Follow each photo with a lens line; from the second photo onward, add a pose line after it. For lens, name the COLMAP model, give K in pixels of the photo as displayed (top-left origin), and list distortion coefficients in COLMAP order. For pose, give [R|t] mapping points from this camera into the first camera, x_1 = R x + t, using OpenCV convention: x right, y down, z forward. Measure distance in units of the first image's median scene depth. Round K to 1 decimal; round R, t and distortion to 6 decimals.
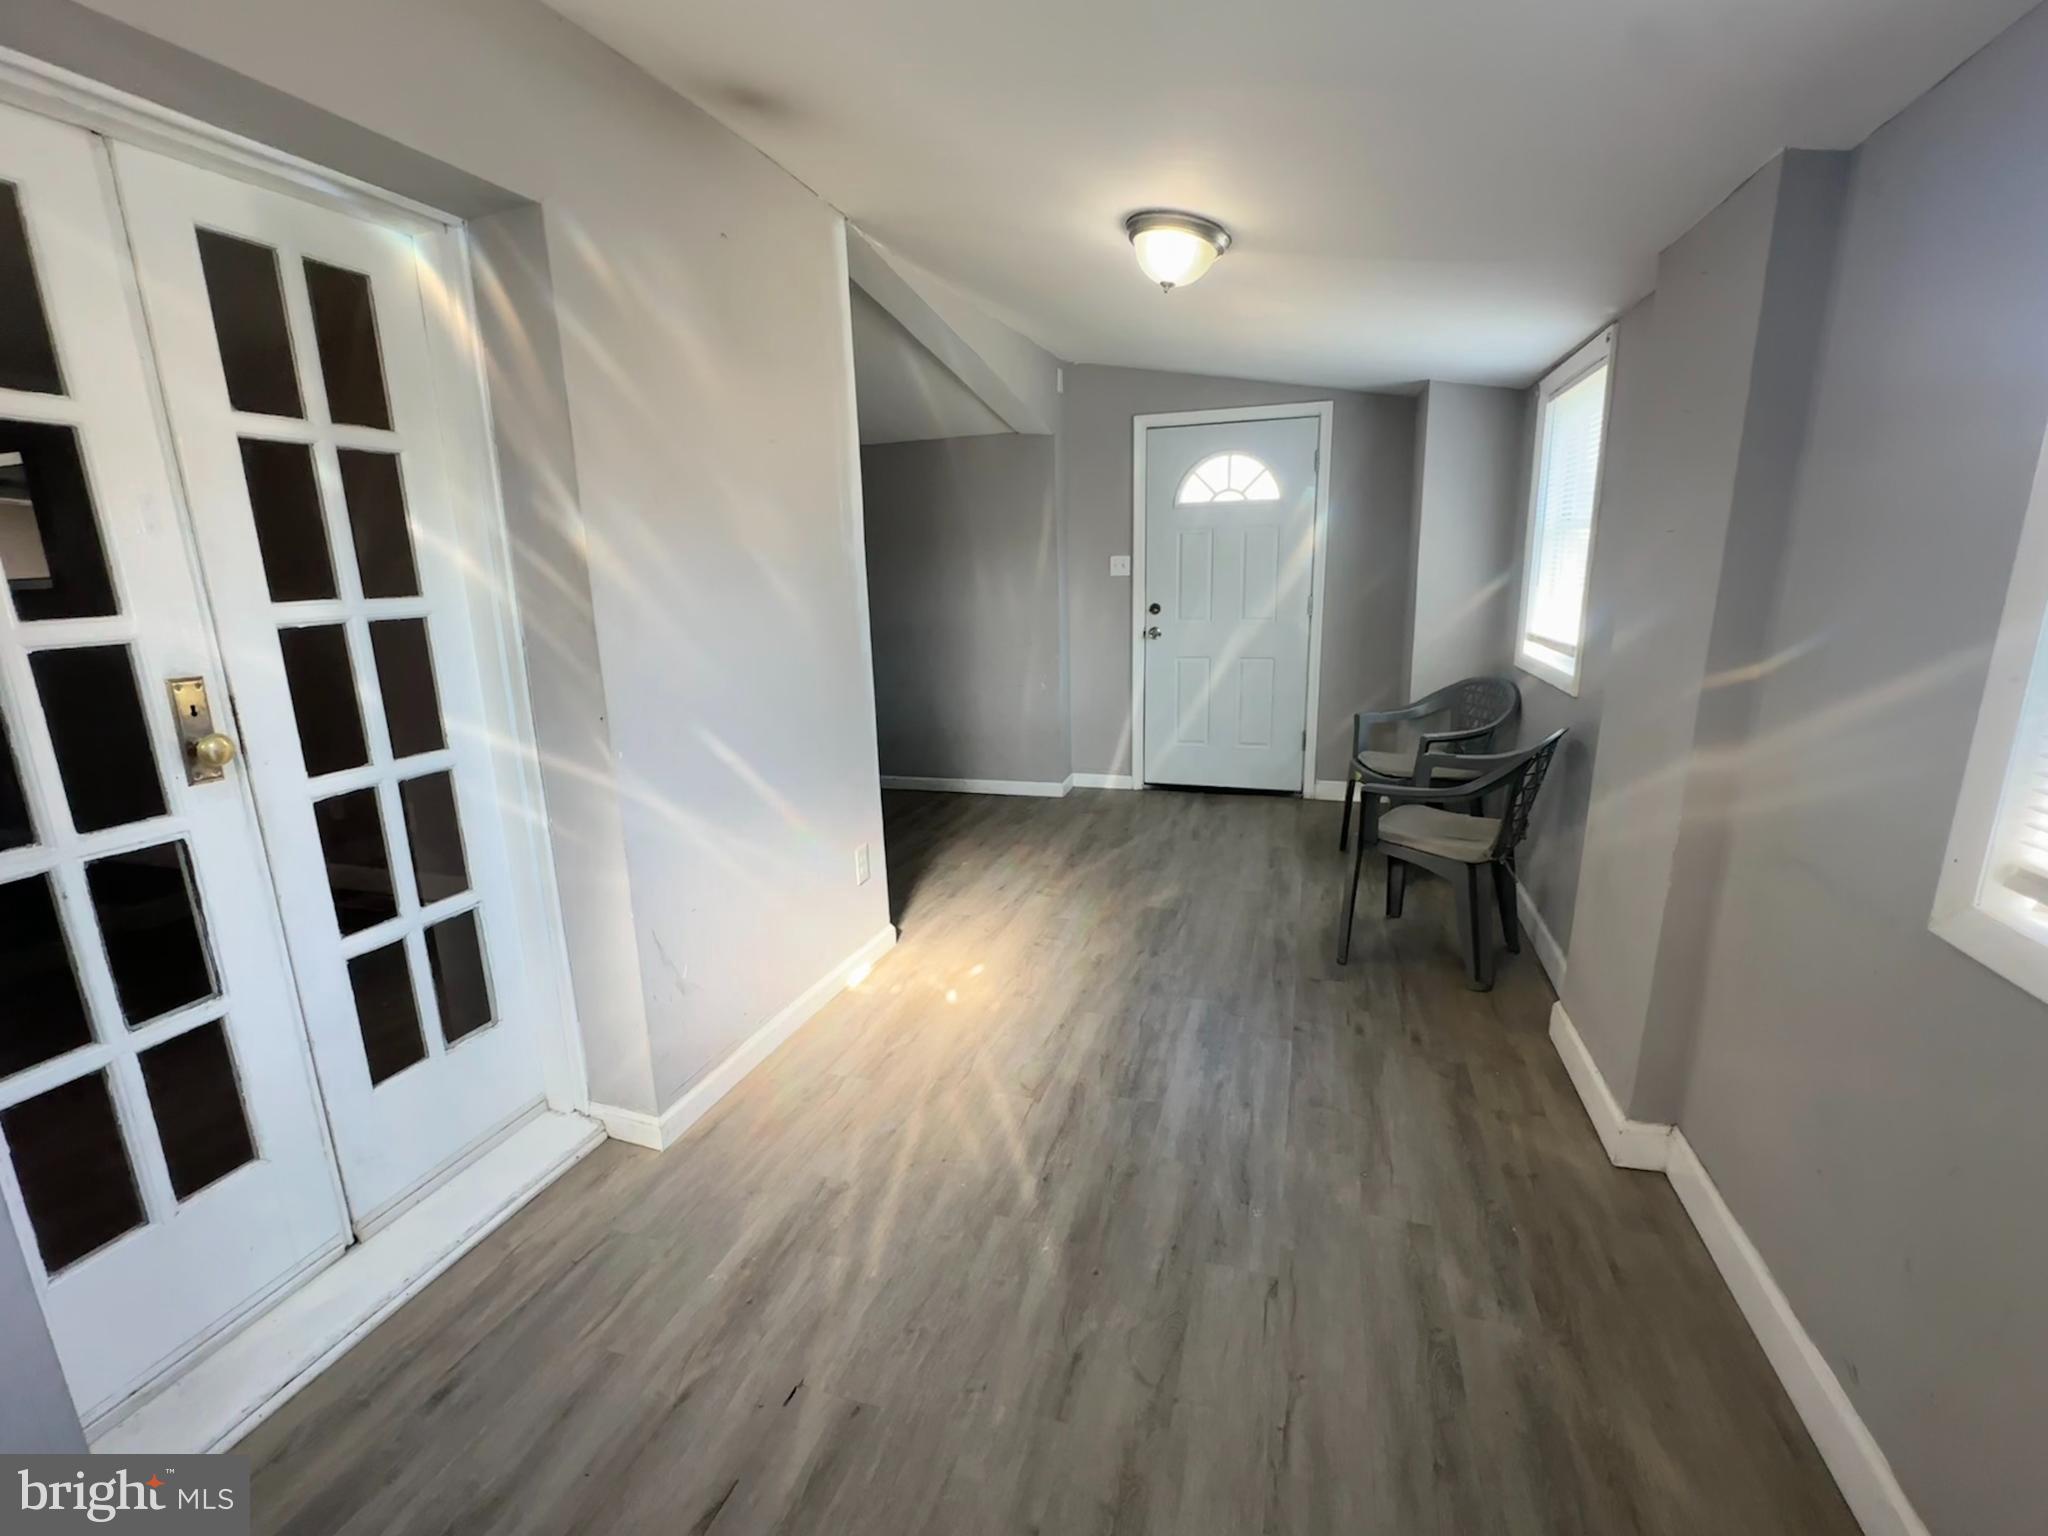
lens RADIAL K [[893.3, 0, 1024.0], [0, 893.3, 768.0], [0, 0, 1]] dist [-0.004254, -0.000159]
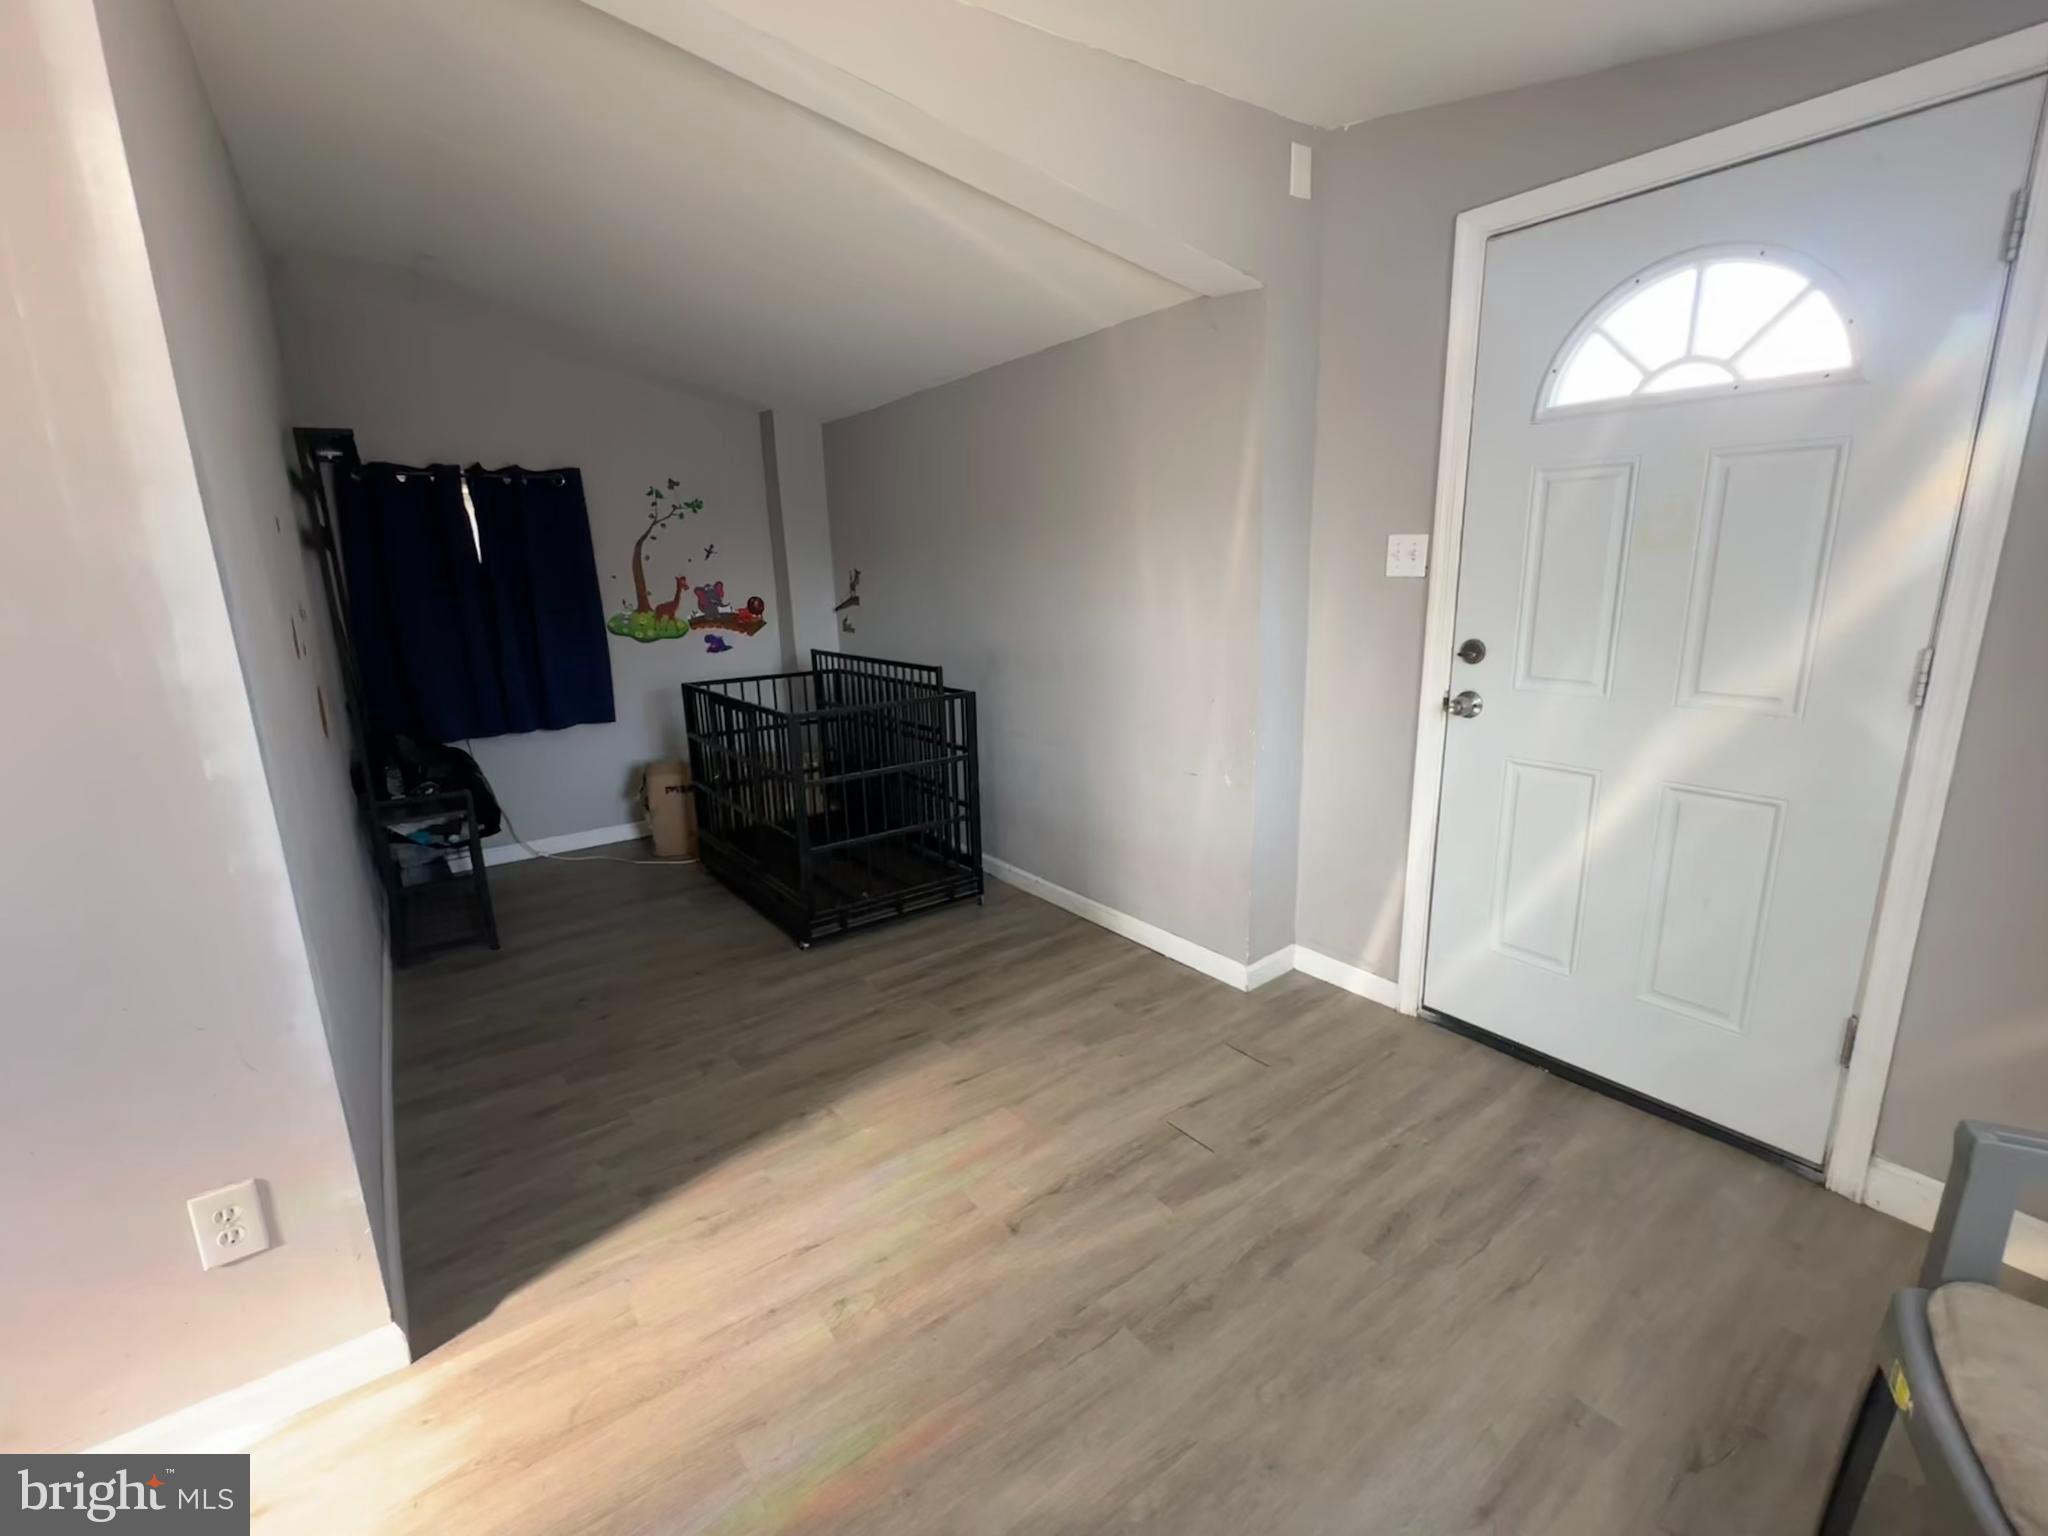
lens RADIAL K [[893.3, 0, 1024.0], [0, 893.3, 768.0], [0, 0, 1]] dist [-0.004254, -0.000159]
pose [[0.815890, 0.135987, -0.561989, 0.233024], [-0.121172, 0.990580, 0.063780, -0.126376], [0.565368, 0.016059, 0.824682, 0.521476]]
